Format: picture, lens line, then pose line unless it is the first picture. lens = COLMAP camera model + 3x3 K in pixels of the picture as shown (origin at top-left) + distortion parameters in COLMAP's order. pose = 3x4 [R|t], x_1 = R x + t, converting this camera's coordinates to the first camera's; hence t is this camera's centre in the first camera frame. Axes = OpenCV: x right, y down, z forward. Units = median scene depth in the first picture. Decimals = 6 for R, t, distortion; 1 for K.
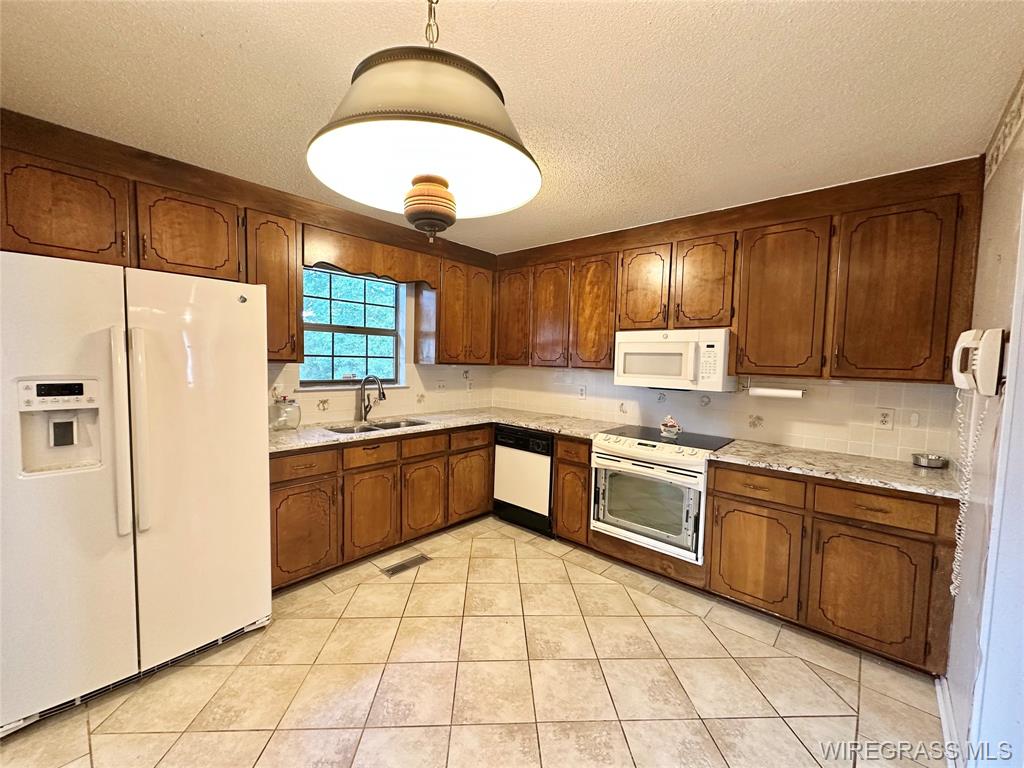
lens RADIAL K [[407.3, 0, 508.8], [0, 407.3, 385.4], [0, 0, 1]] dist [-0.000913, 0.000391]
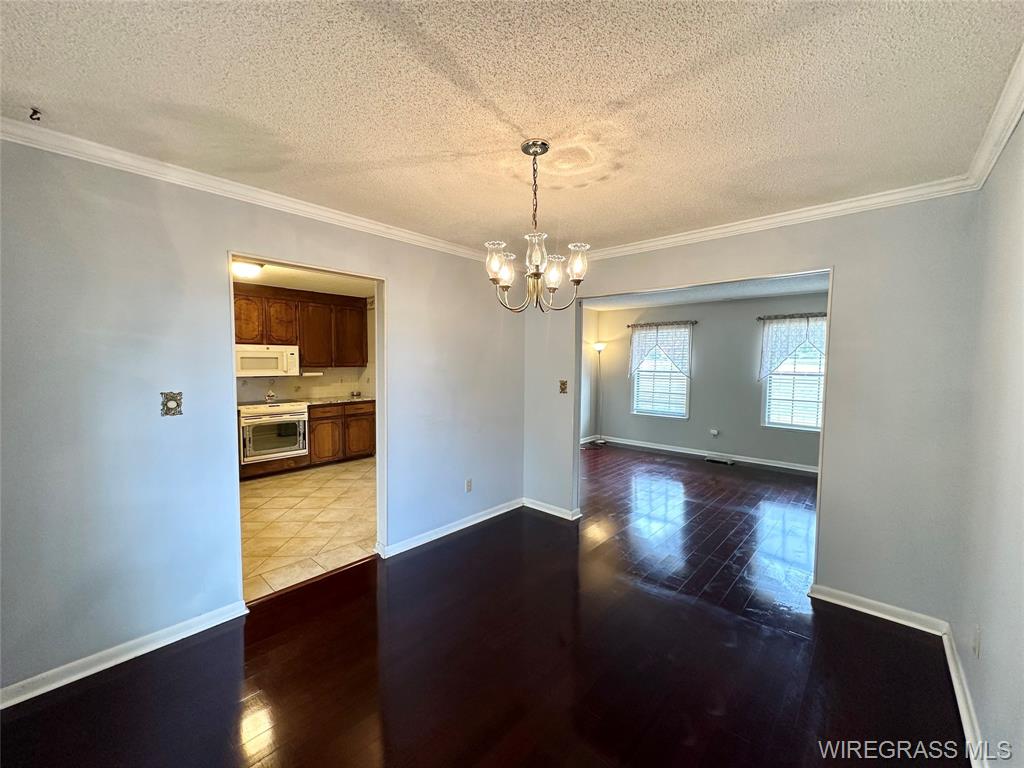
lens RADIAL K [[407.3, 0, 520.8], [0, 407.3, 380.5], [0, 0, 1]] dist [-0.000913, 0.000391]
pose [[-0.010156, -0.068947, 0.997569, -1.634018], [0.063379, 0.995570, 0.069454, -0.031976], [-0.997938, 0.063930, -0.005742, -0.152349]]
